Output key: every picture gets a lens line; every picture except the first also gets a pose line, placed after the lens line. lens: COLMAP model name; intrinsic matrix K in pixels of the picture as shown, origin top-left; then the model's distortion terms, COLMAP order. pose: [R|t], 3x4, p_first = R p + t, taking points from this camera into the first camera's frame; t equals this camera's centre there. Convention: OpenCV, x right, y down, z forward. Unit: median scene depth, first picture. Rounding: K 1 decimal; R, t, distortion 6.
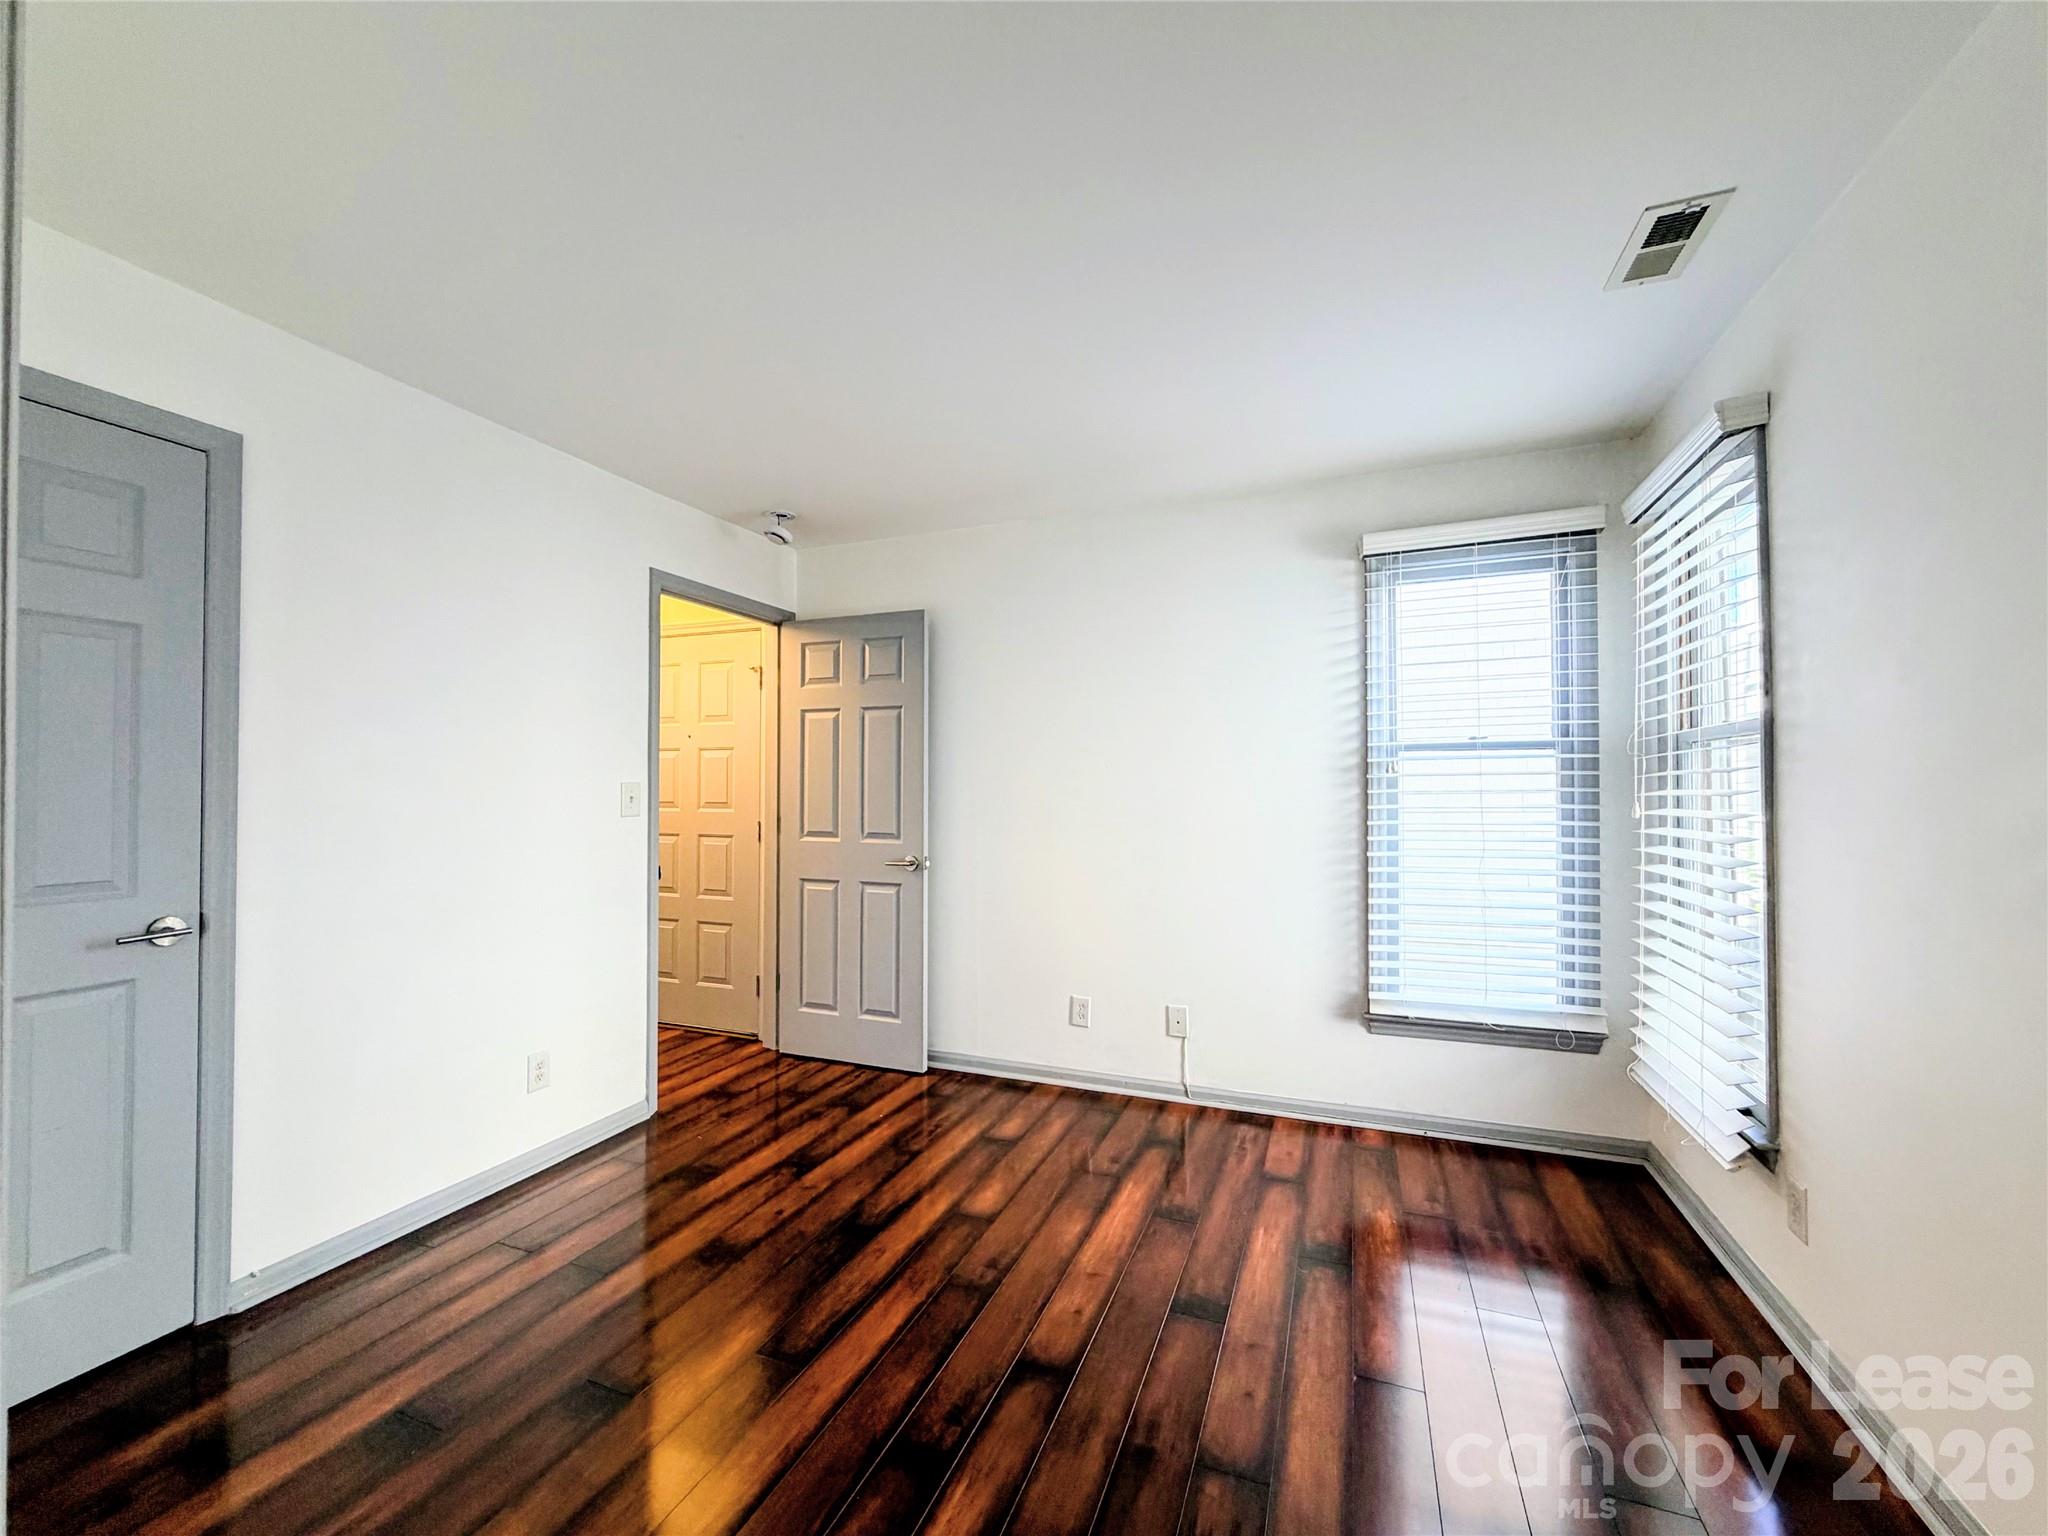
lens RADIAL K [[818.2, 0, 1016.0], [0, 818.2, 769.8], [0, 0, 1]] dist [-0.001170, -0.000241]
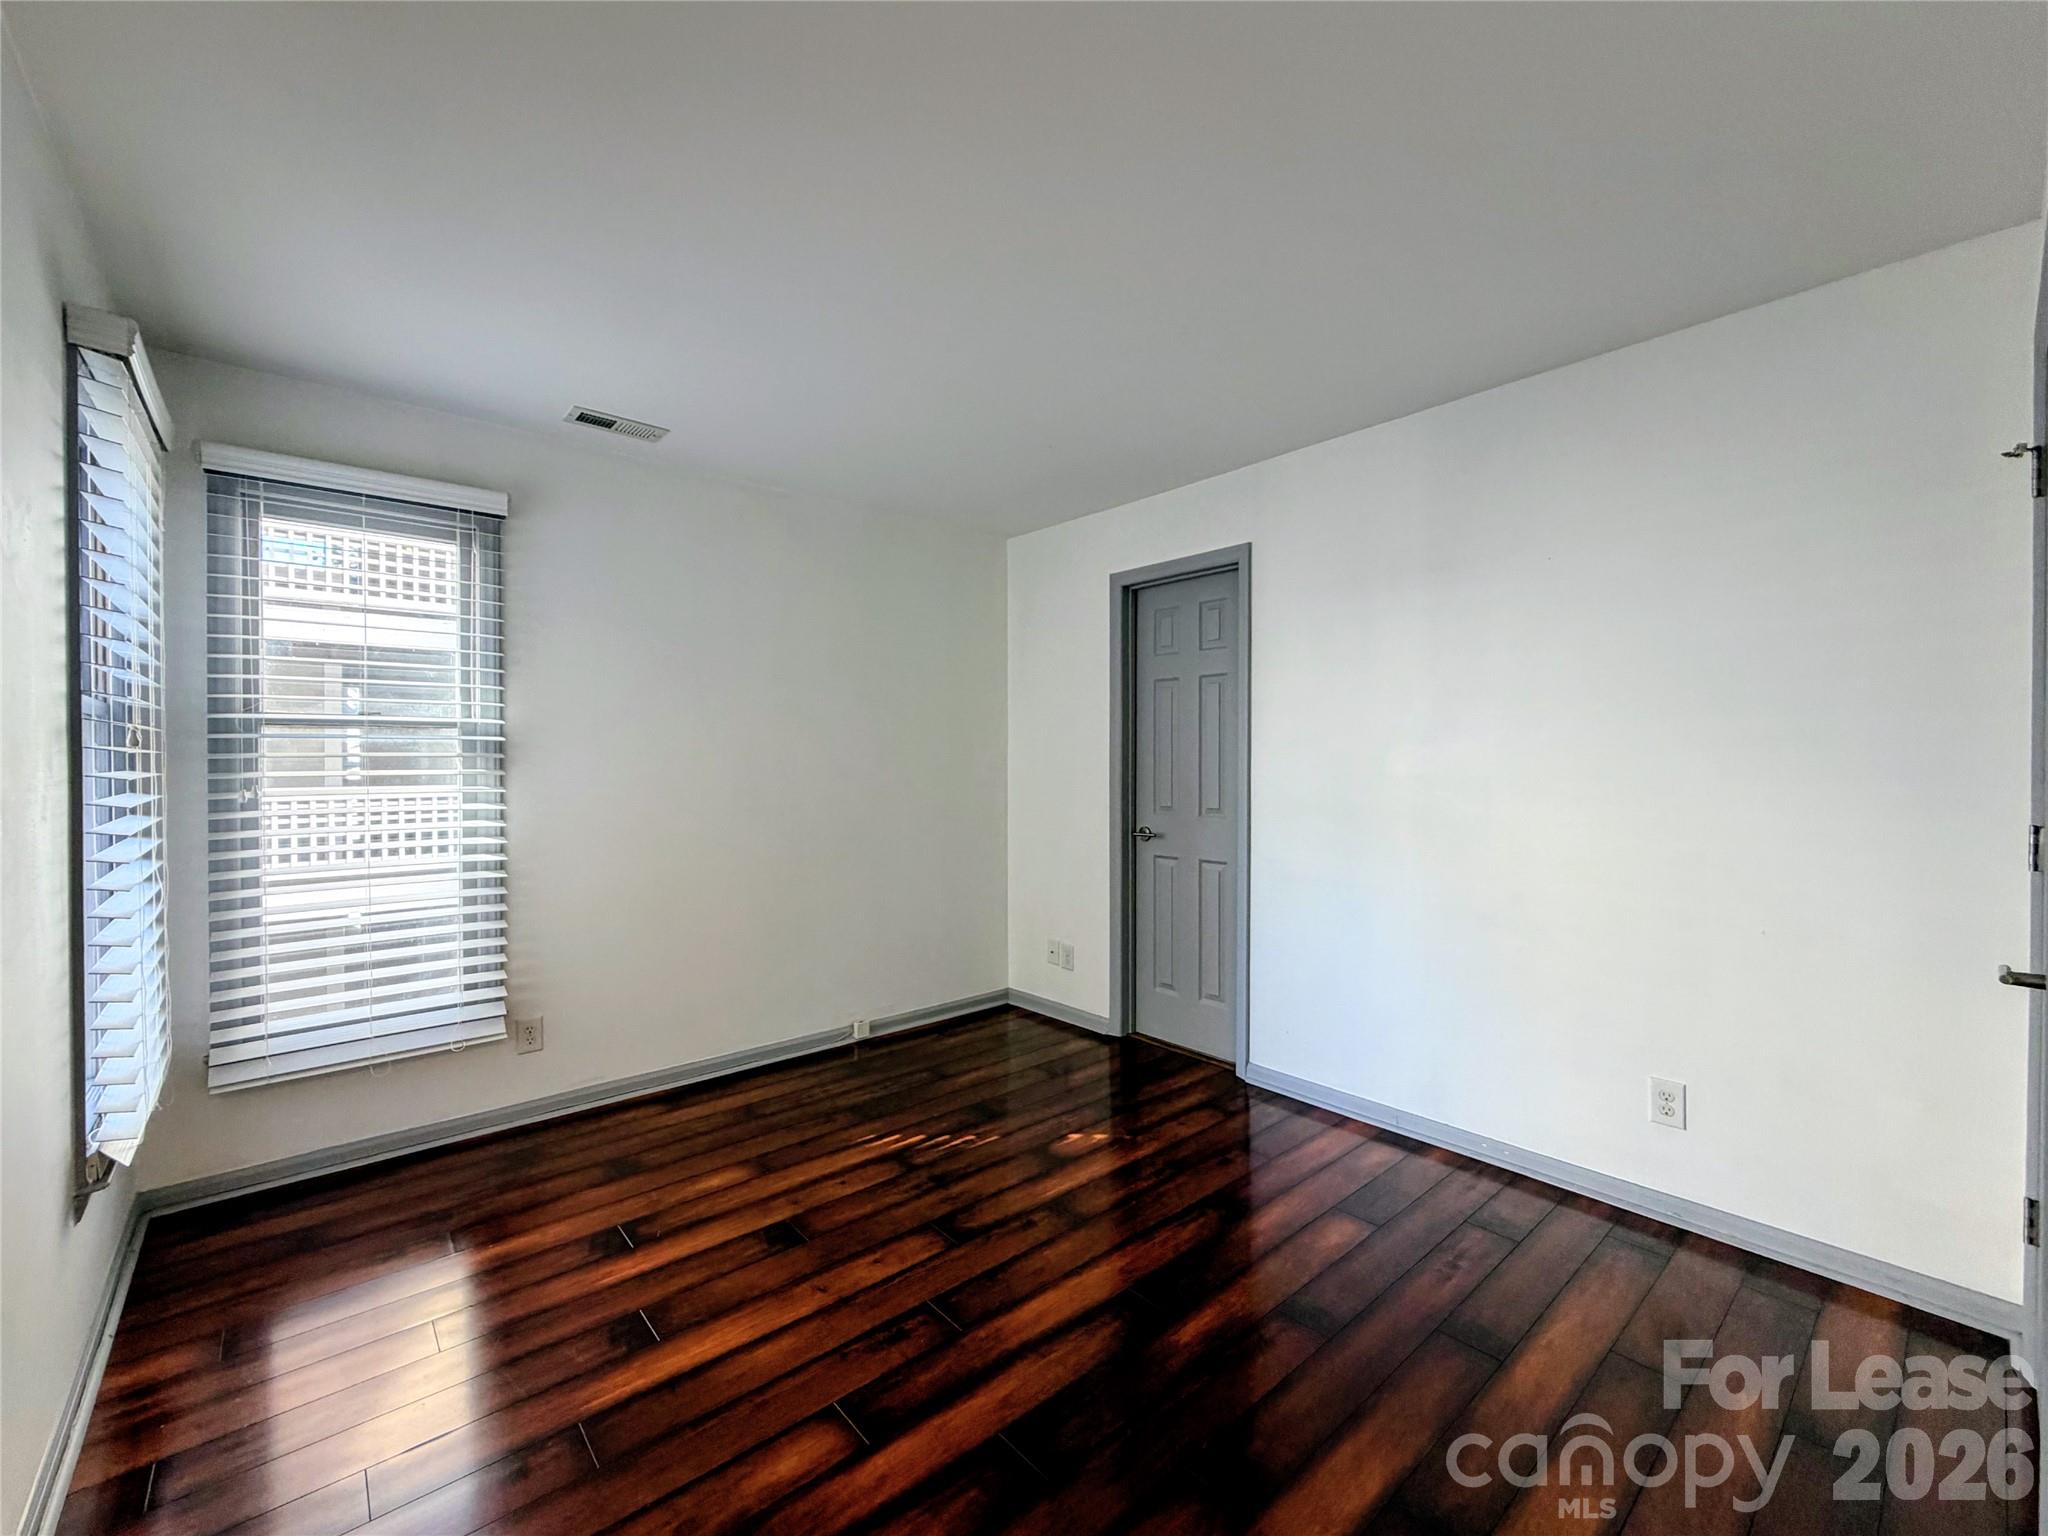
lens RADIAL K [[834.5, 0, 1024.0], [0, 834.5, 768.0], [0, 0, 1]] dist [-0.001772, -0.000293]
pose [[-0.890714, -0.002175, 0.454560, -0.524195], [-0.006377, 0.999950, -0.007713, 0.028165], [-0.454520, -0.009769, -0.890683, 1.693297]]
